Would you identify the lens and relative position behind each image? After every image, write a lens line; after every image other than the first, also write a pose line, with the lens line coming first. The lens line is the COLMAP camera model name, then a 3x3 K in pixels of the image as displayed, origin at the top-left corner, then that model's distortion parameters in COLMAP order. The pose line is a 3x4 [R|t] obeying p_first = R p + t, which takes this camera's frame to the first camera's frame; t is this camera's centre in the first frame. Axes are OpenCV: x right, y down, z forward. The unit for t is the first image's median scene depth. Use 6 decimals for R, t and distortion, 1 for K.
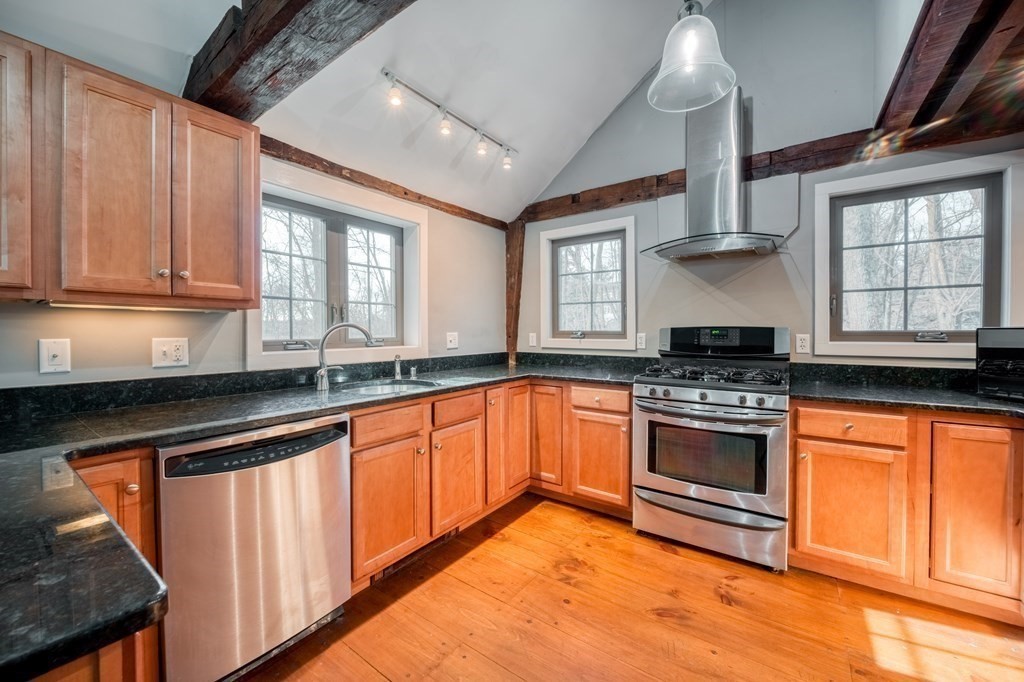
lens RADIAL K [[398.8, 0, 519.2], [0, 398.8, 334.4], [0, 0, 1]] dist [-0.012904, -0.000491]
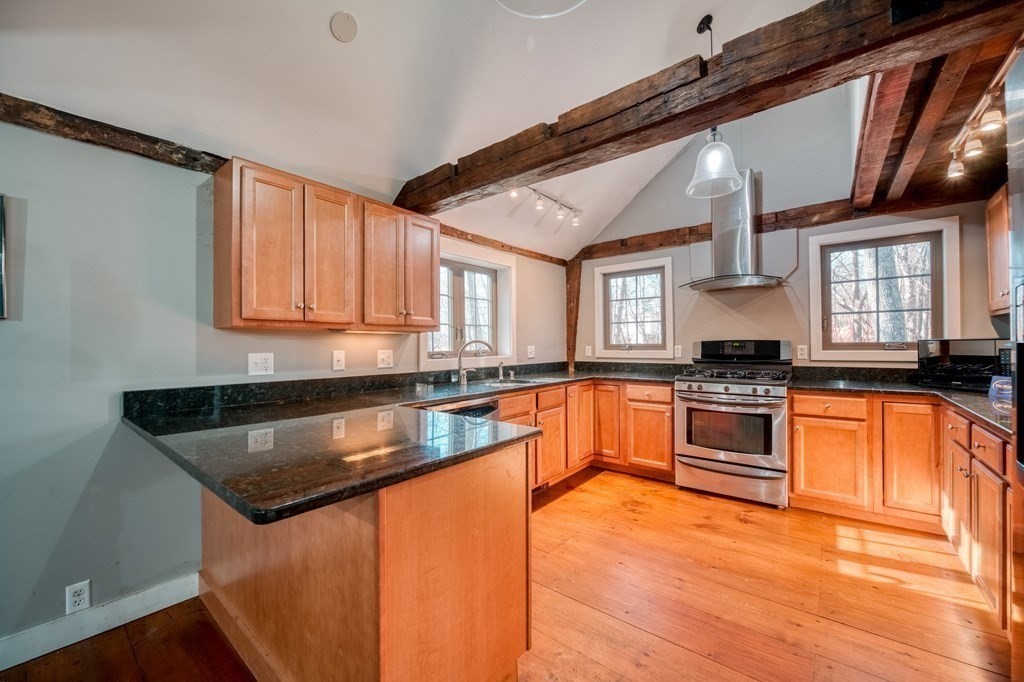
lens RADIAL K [[398.8, 0, 503.6], [0, 398.8, 344.3], [0, 0, 1]] dist [-0.012904, -0.000491]
pose [[0.996333, -0.007464, -0.085233, -0.200519], [0.006593, 0.999923, -0.010492, 0.003792], [0.085305, 0.009892, 0.996306, -0.464039]]
